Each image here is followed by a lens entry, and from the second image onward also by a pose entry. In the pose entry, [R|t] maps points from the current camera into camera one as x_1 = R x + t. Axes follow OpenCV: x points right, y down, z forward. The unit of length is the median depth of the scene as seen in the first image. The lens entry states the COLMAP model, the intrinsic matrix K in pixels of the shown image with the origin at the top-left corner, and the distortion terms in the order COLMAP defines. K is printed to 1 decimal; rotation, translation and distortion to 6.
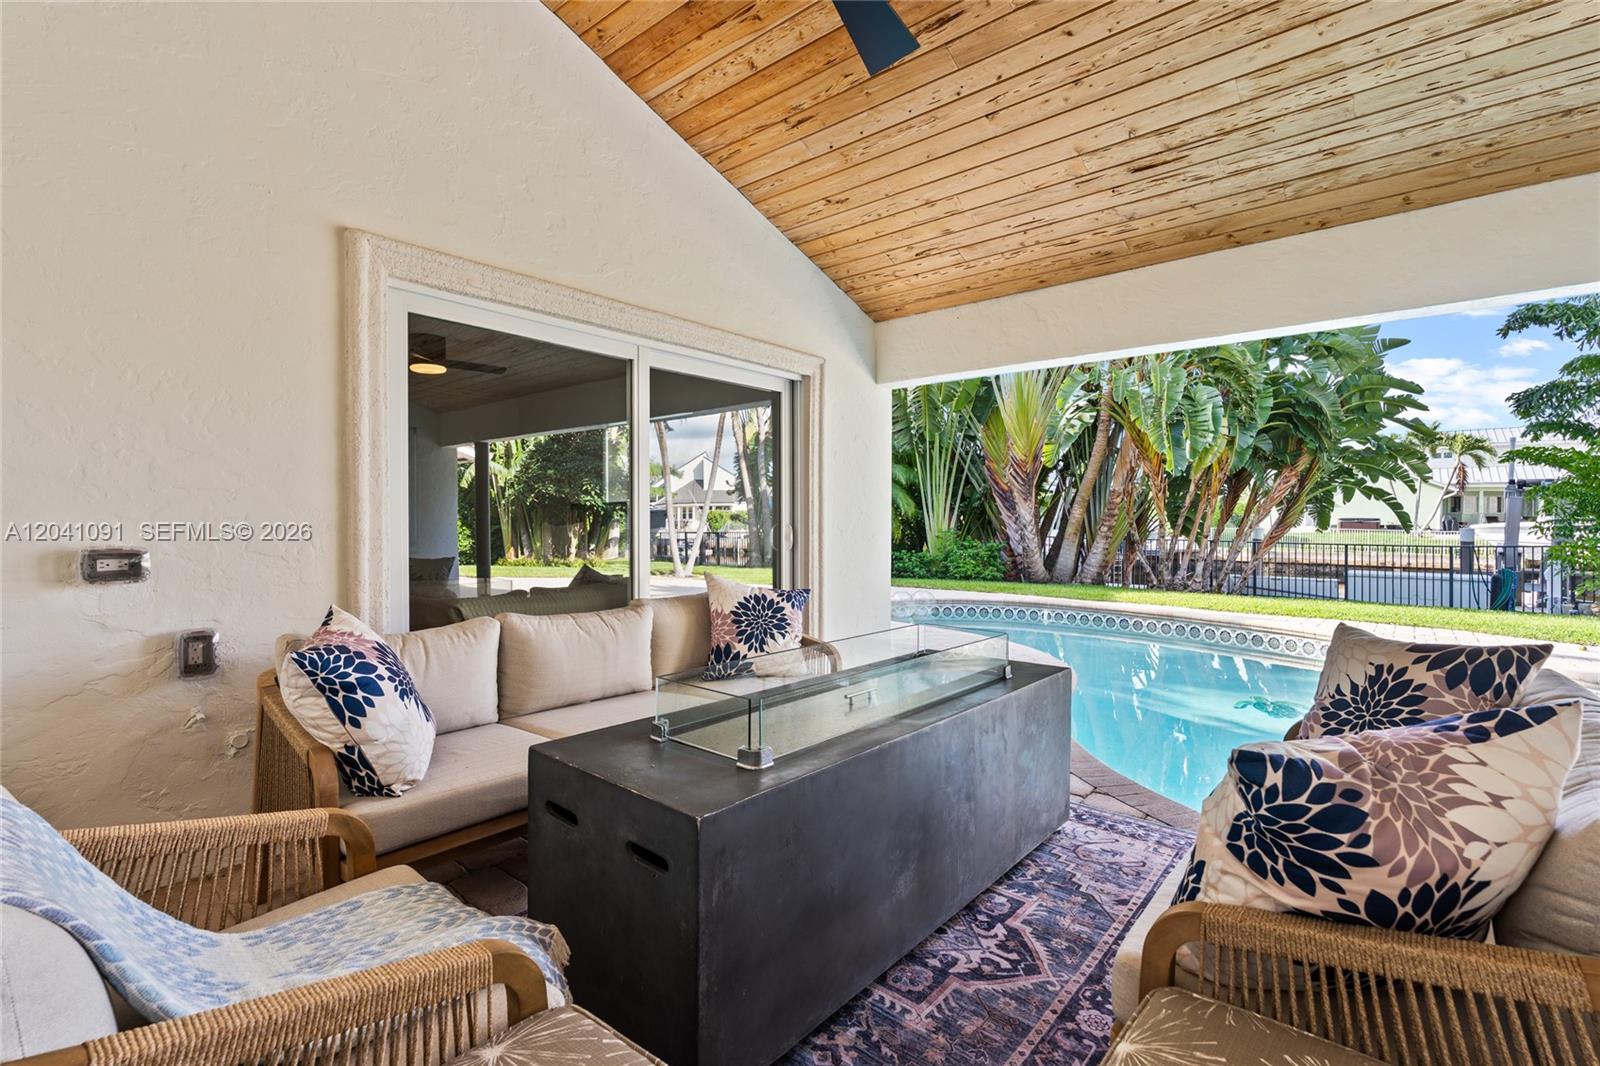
lens RADIAL K [[719.2, 0, 795.7], [0, 719.2, 530.3], [0, 0, 1]] dist [0.000448, 0.000200]
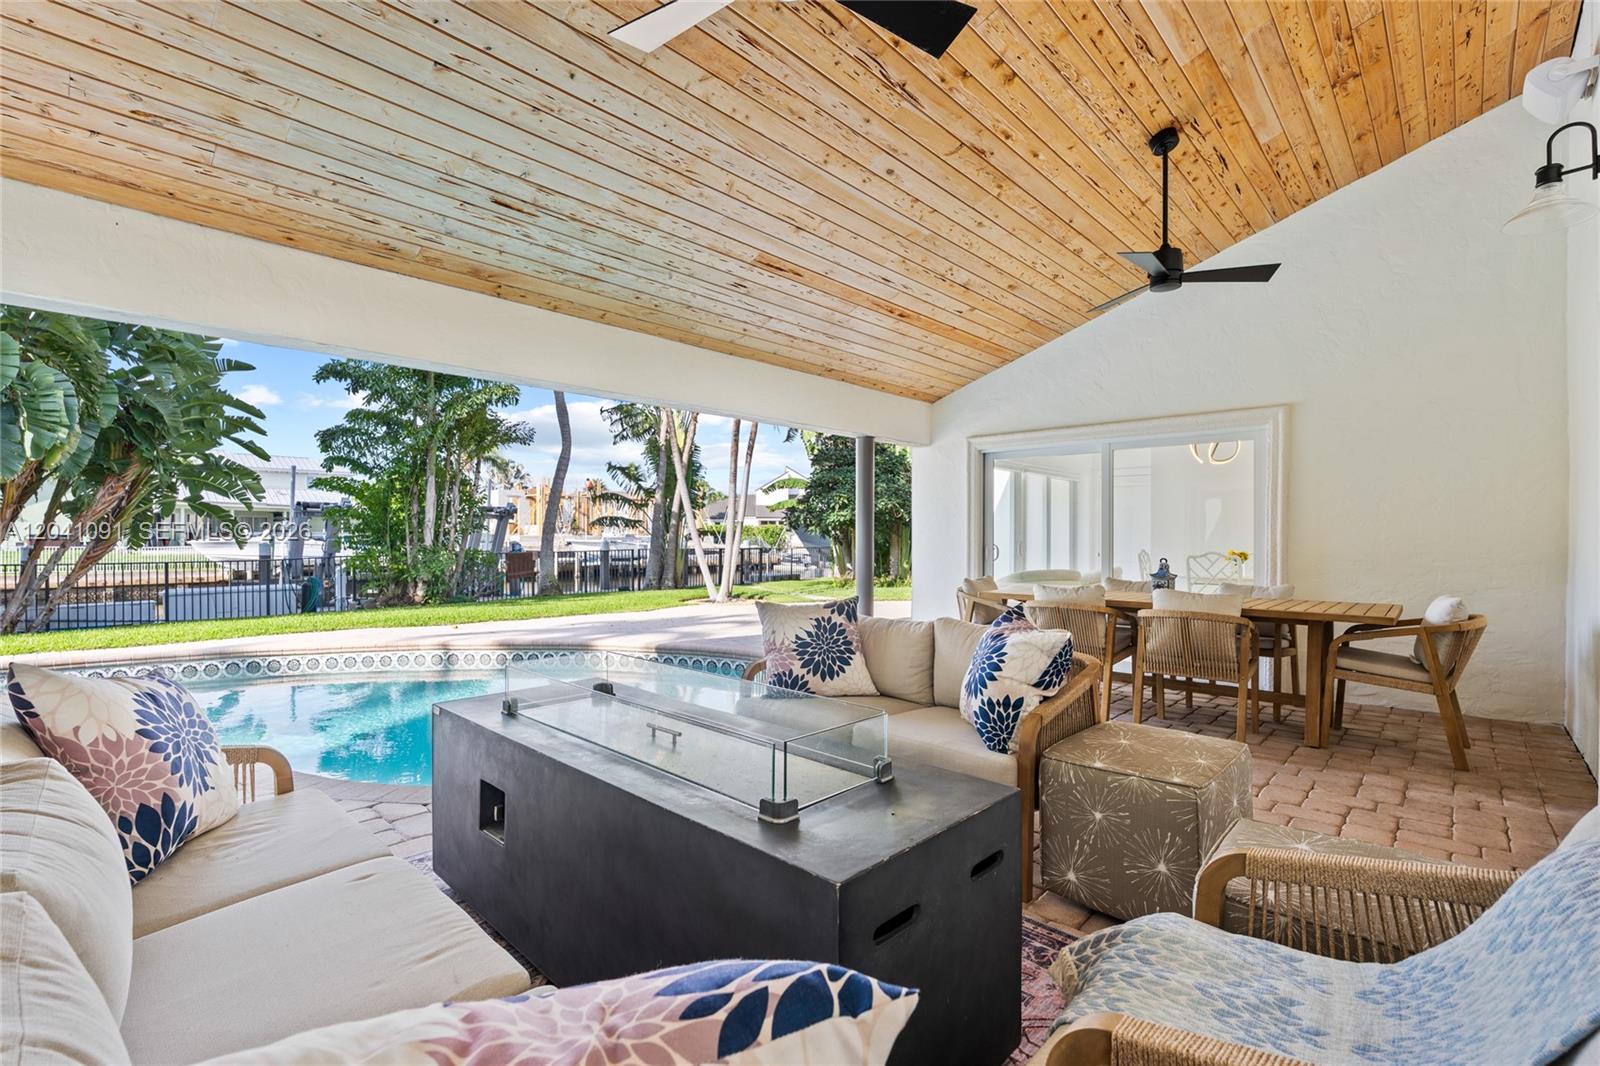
lens RADIAL K [[708.2, 0, 802.1], [0, 708.2, 536.7], [0, 0, 1]] dist [-0.000221, -0.000034]
pose [[0.046952, -0.005315, 0.998883, -0.335113], [0.017784, 0.999832, 0.004484, -0.009110], [-0.998739, 0.017553, 0.047038, 0.329908]]
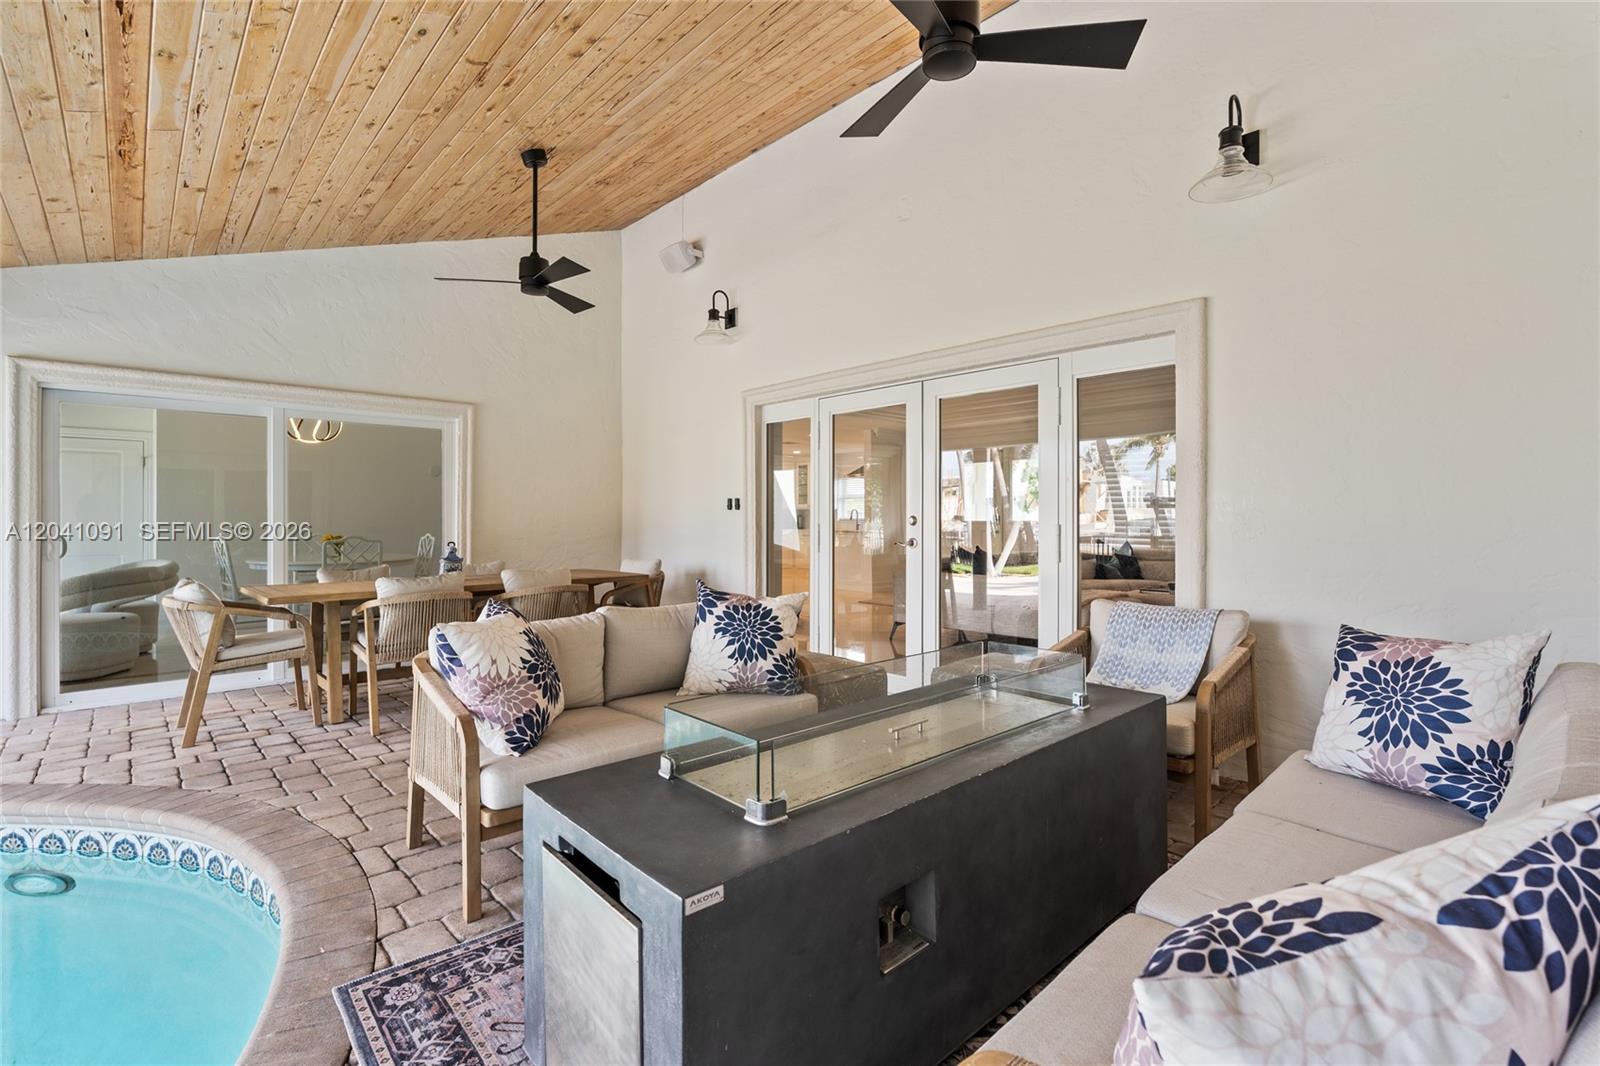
lens RADIAL K [[720.5, 0, 793.1], [0, 720.5, 516.1], [0, 0, 1]] dist [-0.000352, -0.000280]
pose [[-0.993780, -0.002012, 0.111341, 0.053558], [-0.000430, 0.999899, 0.014234, -0.016359], [-0.111358, 0.014098, -0.993680, 0.786932]]
